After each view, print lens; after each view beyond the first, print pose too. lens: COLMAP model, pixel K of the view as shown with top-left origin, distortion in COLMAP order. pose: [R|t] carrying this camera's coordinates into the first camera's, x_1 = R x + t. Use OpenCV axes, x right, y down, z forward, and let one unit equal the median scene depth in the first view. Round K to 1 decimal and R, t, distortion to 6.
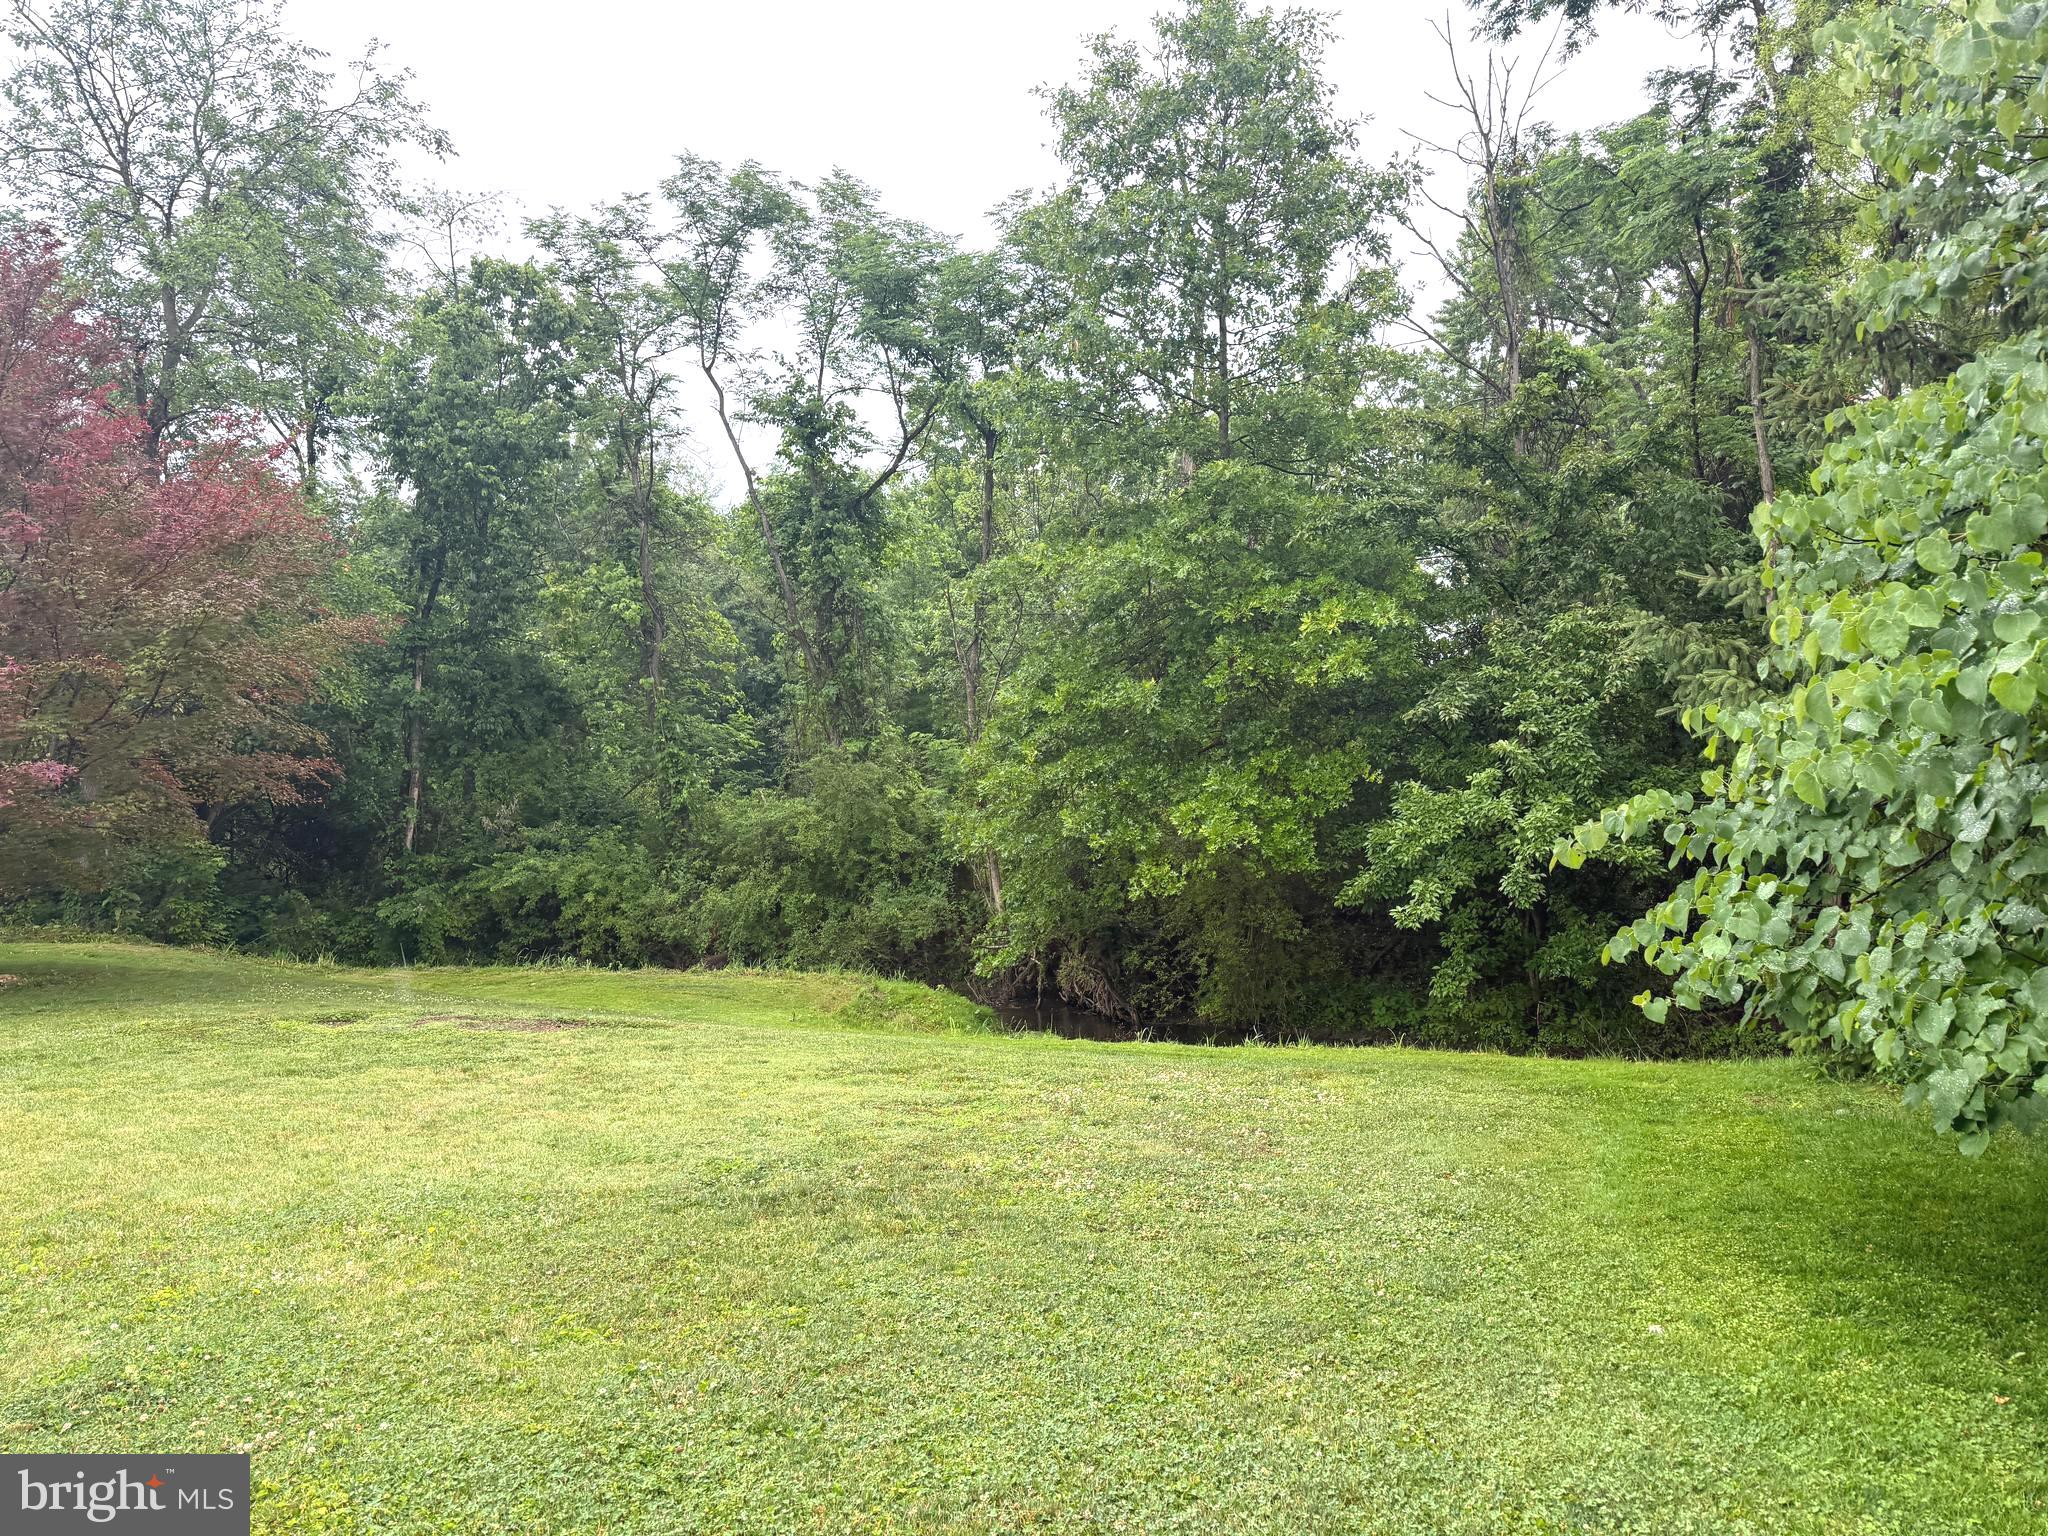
lens RADIAL K [[1418.2, 0, 1028.4], [0, 1418.2, 778.2], [0, 0, 1]] dist [0.075124, -0.105817]
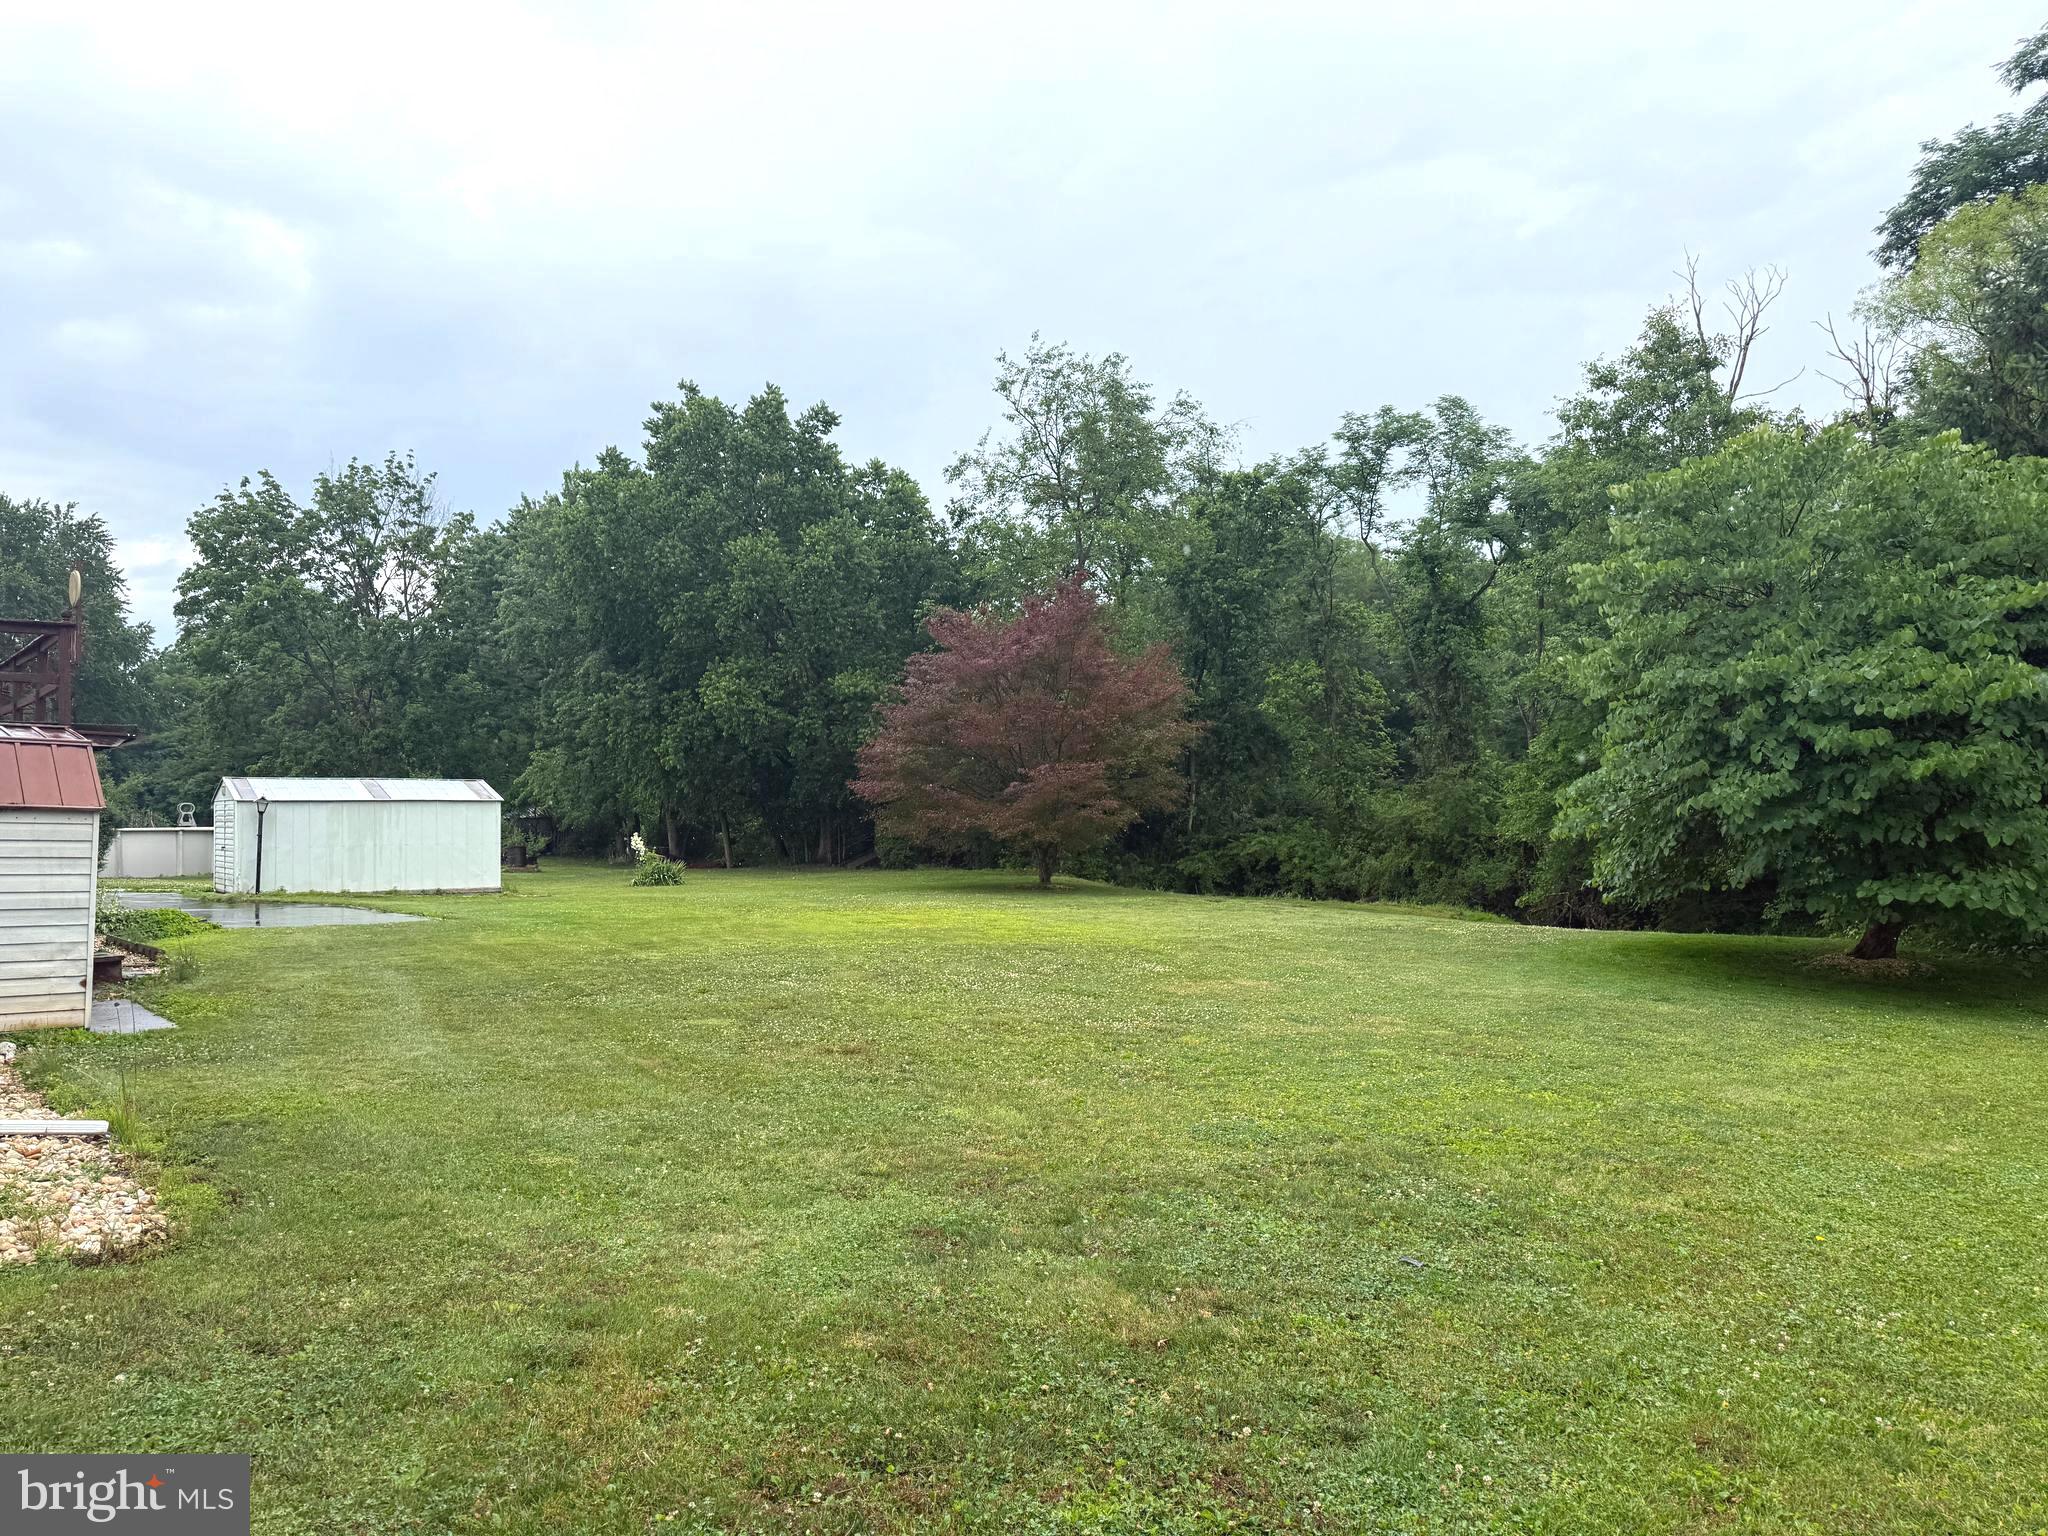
lens RADIAL K [[1418.2, 0, 1028.4], [0, 1418.2, 778.2], [0, 0, 1]] dist [0.075124, -0.105817]
pose [[0.894997, -0.006056, -0.446032, 0.155266], [0.013163, 0.999831, 0.012838, -0.038327], [0.445879, -0.017362, 0.894925, -0.627317]]
